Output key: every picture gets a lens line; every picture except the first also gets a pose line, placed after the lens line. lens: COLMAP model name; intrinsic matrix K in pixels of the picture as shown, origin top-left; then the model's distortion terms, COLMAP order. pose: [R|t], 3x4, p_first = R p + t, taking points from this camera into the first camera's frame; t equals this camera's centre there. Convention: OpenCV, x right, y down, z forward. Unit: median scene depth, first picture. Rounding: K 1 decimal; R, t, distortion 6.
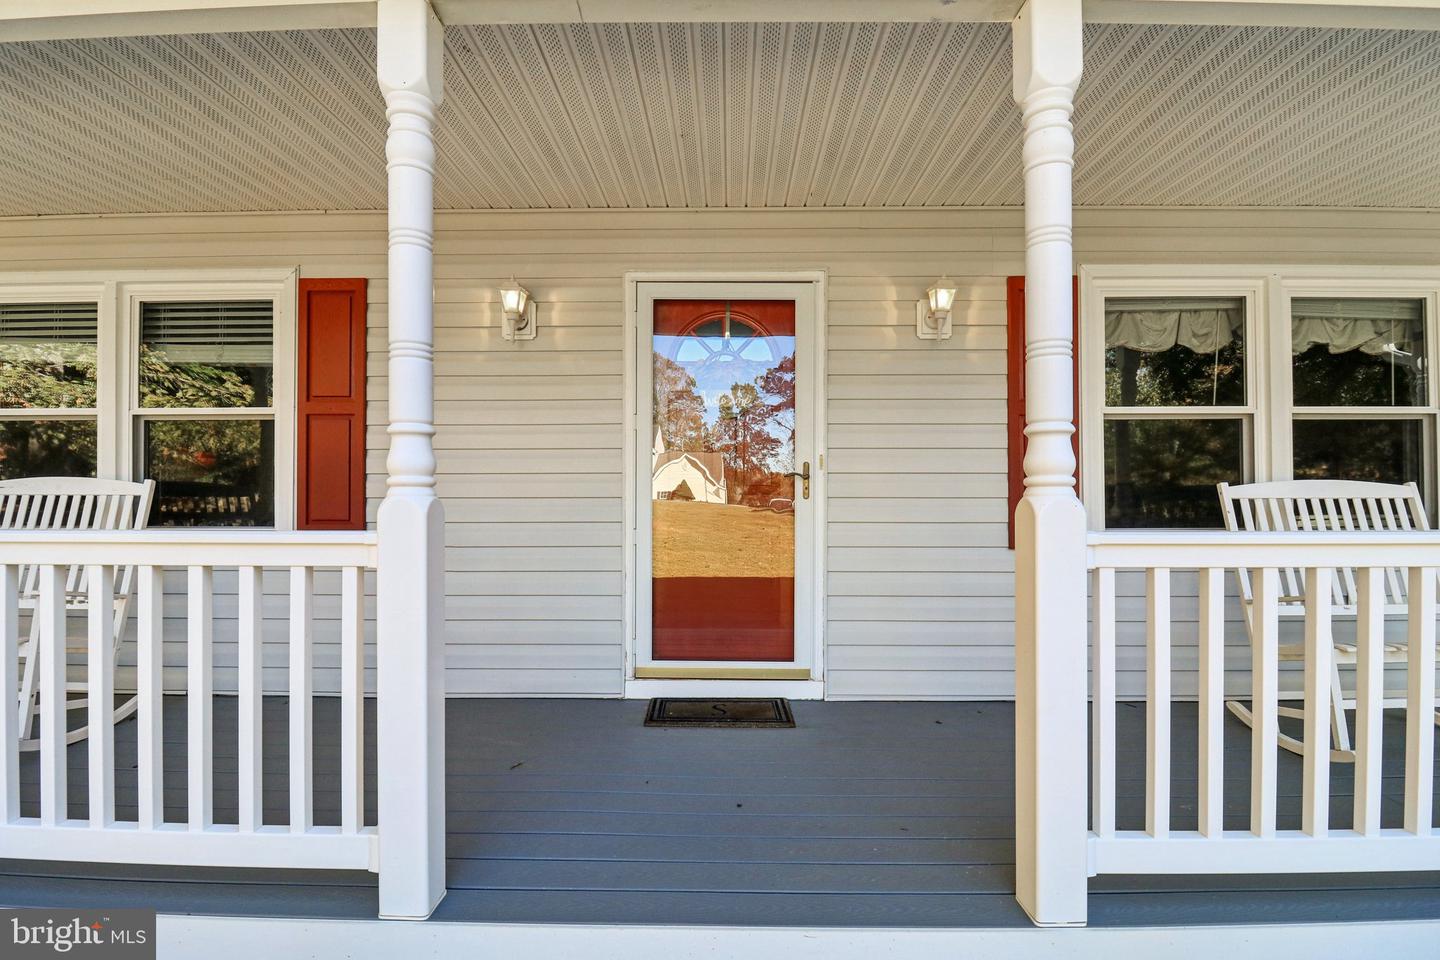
lens RADIAL K [[682.8, 0, 720.6], [0, 682.8, 499.6], [0, 0, 1]] dist [0.000273, -0.015720]
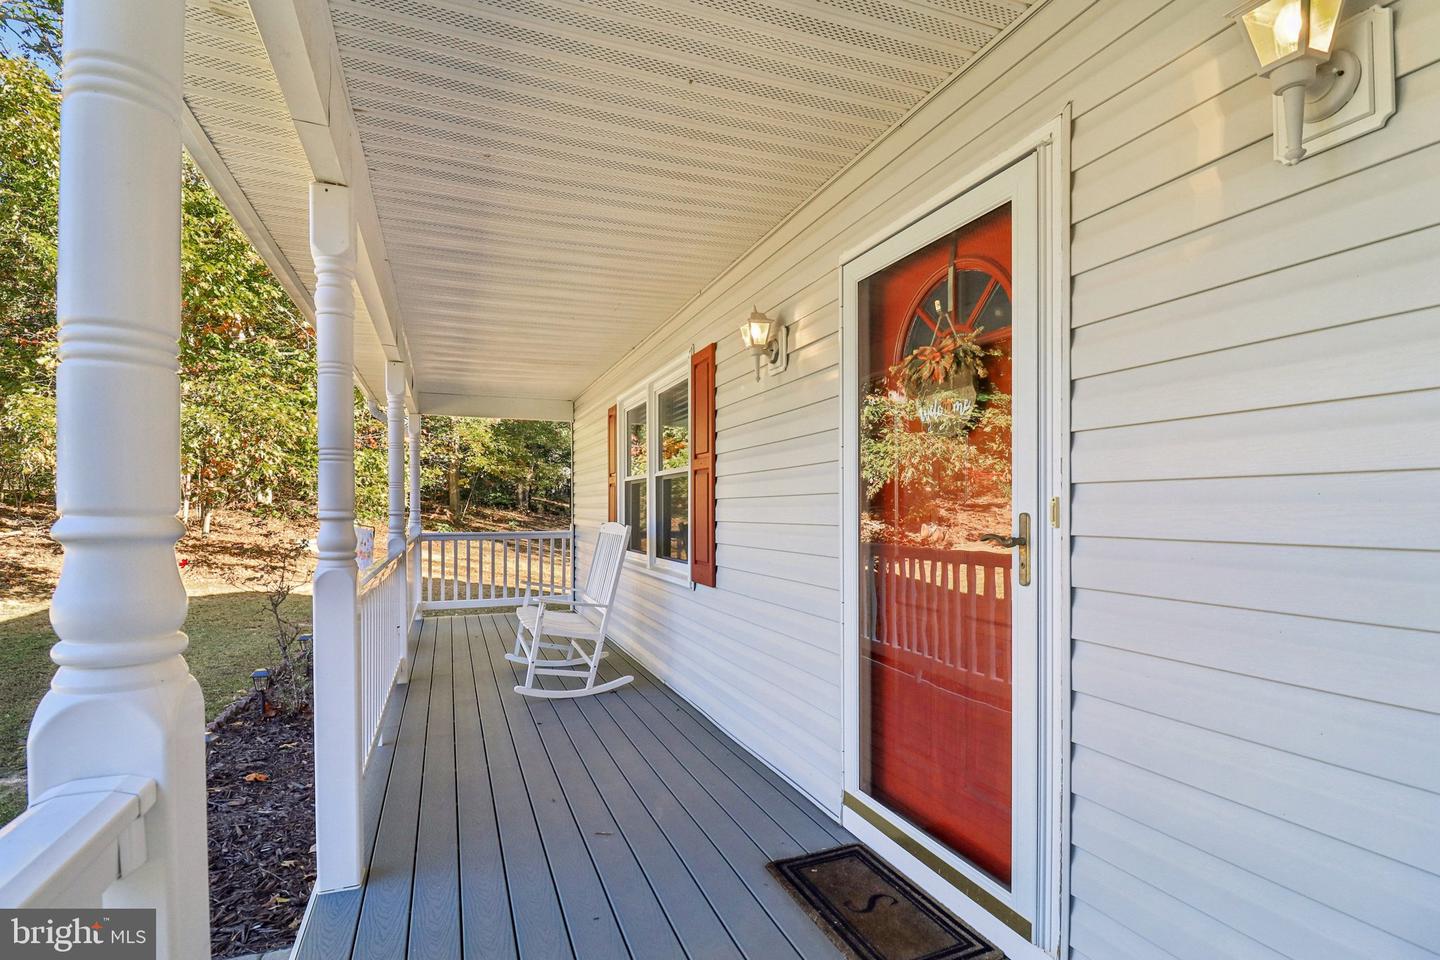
lens RADIAL K [[679.9, 0, 704.7], [0, 679.9, 512.4], [0, 0, 1]] dist [-0.001412, -0.015430]
pose [[0.367431, 0.005301, -0.930036, 0.501976], [0.000053, 0.999984, 0.005720, -0.058340], [0.930051, -0.002151, 0.367425, 0.592179]]
